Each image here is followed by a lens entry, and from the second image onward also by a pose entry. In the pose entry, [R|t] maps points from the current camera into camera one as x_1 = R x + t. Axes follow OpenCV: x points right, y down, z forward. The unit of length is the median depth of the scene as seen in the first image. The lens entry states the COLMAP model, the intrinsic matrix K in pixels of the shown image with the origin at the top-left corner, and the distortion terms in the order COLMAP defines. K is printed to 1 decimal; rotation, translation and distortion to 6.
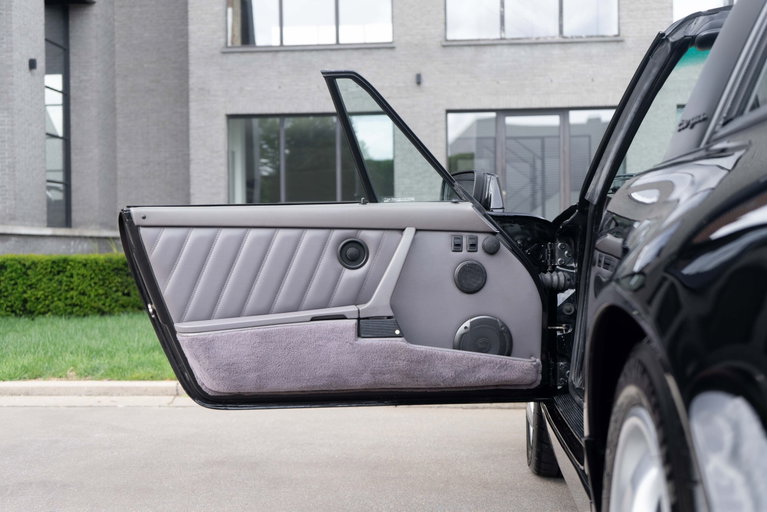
lens RADIAL K [[996.2, 0, 383.5], [0, 996.2, 256.0], [0, 0, 1]] dist [0.018309, 0.043936]
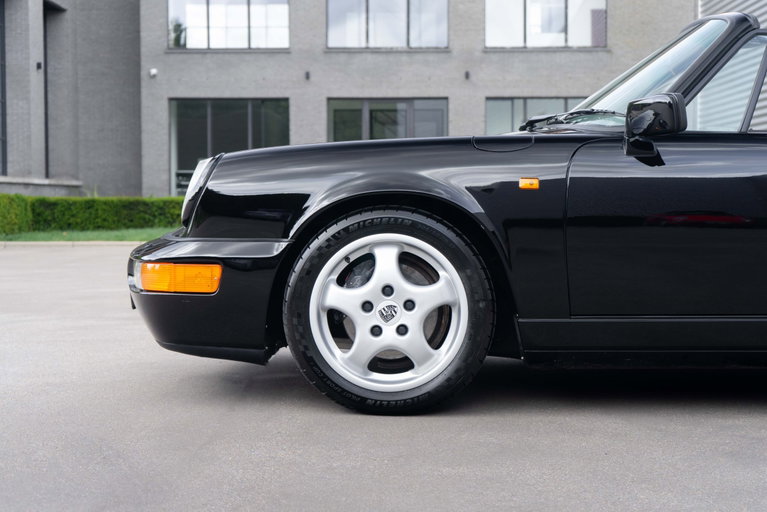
lens RADIAL K [[1247.0, 0, 383.5], [0, 1247.0, 256.0], [0, 0, 1]] dist [0.011879, 0.034831]
pose [[0.996579, 0.004240, 0.082536, -0.002164], [-0.007393, 0.999253, 0.037940, 0.009654], [-0.082313, -0.038420, 0.995866, -0.767380]]
